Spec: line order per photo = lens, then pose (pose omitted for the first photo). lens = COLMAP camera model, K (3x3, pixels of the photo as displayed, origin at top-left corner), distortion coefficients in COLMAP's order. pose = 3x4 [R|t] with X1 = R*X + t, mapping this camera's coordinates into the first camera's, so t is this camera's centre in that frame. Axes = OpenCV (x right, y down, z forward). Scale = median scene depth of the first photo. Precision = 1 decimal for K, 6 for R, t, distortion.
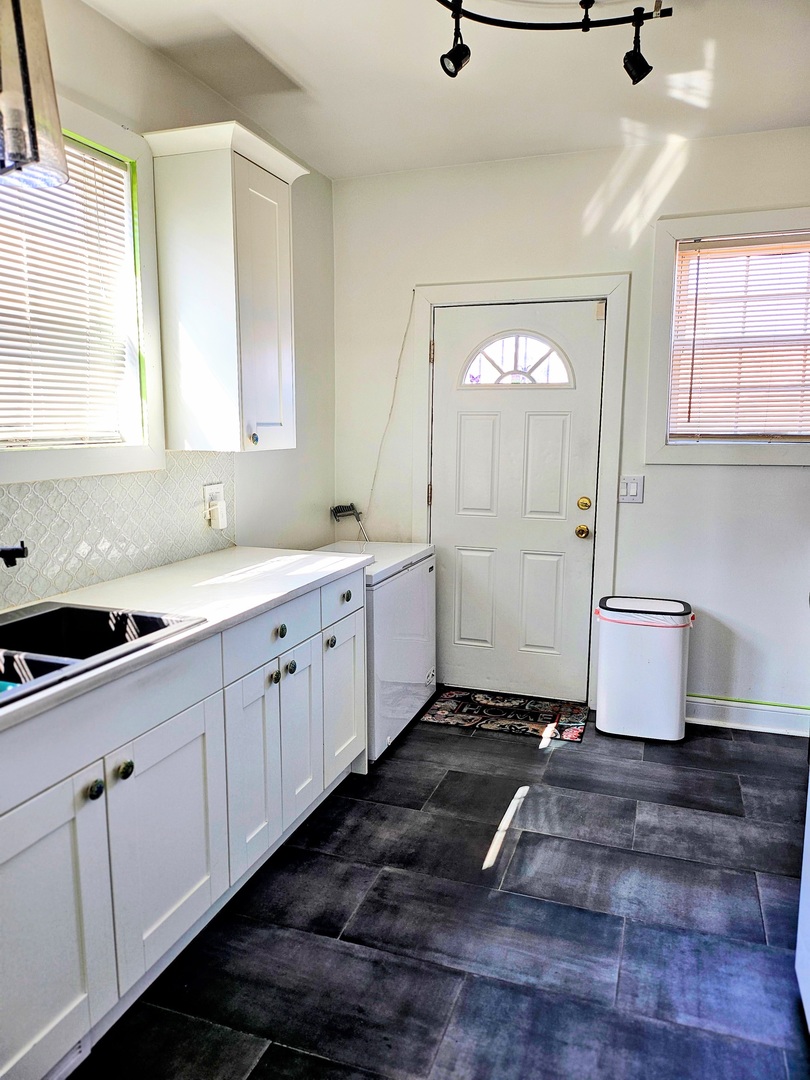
lens RADIAL K [[758.9, 0, 399.5], [0, 758.9, 536.4], [0, 0, 1]] dist [0.059439, -0.057541]
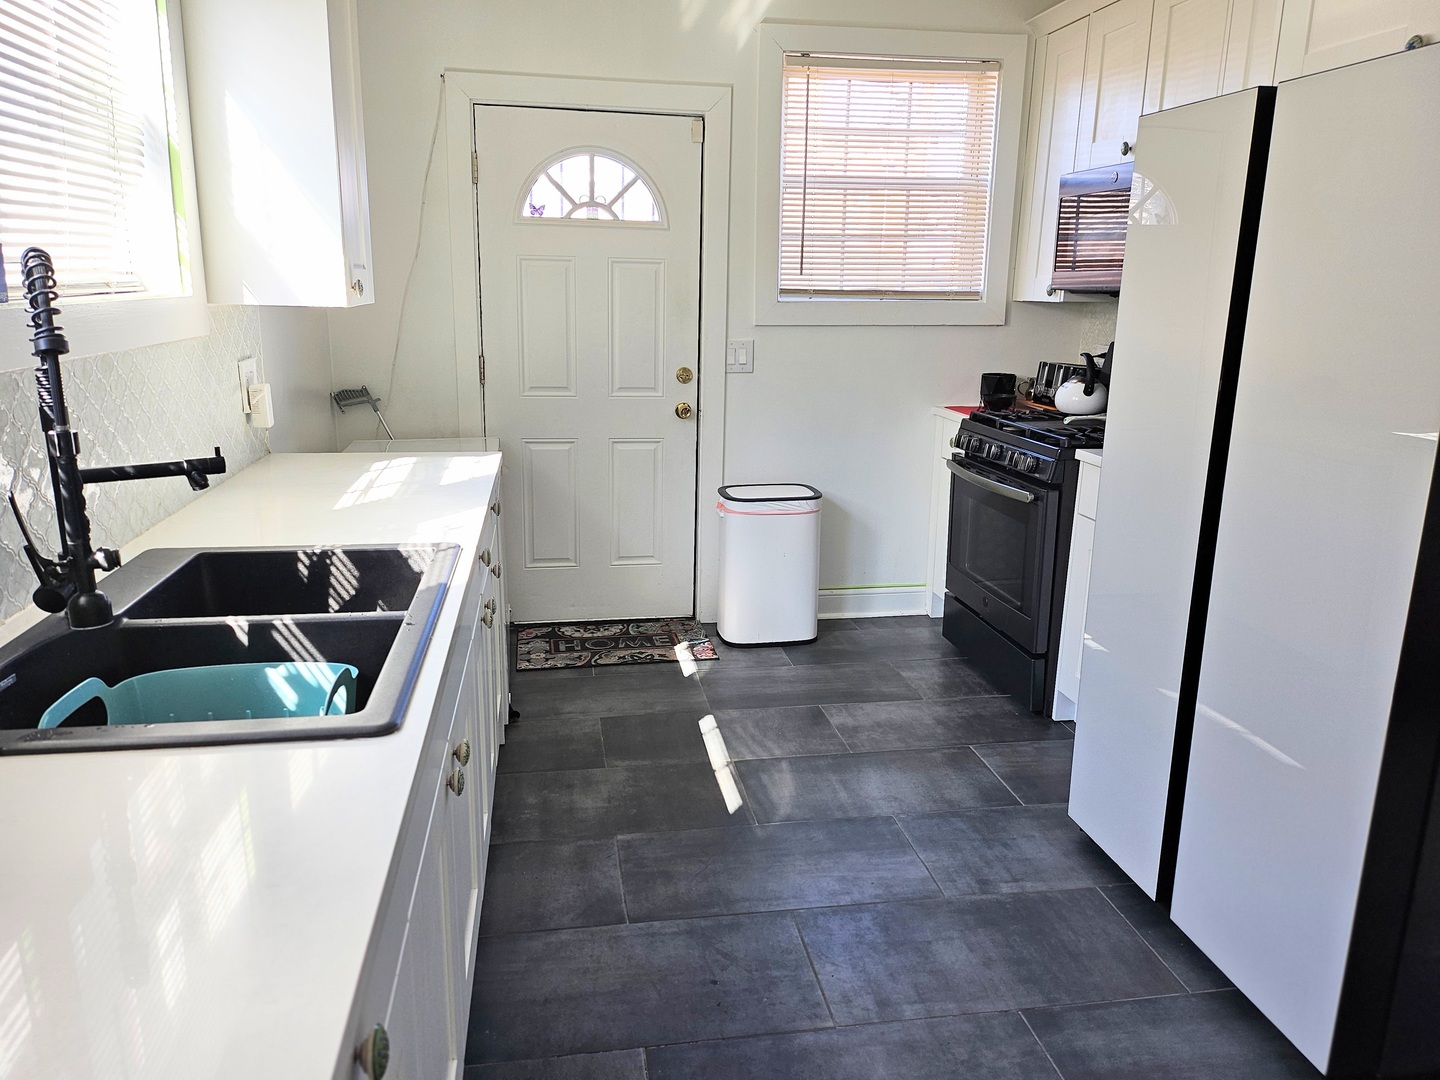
lens RADIAL K [[1011.9, 0, 693.7], [0, 1011.9, 529.8], [0, 0, 1]] dist [0.059439, -0.057541]
pose [[0.876695, -0.102765, 0.469941, -0.303884], [0.057164, 0.992249, 0.110339, 0.001642], [-0.477637, -0.069871, 0.875774, 0.039974]]
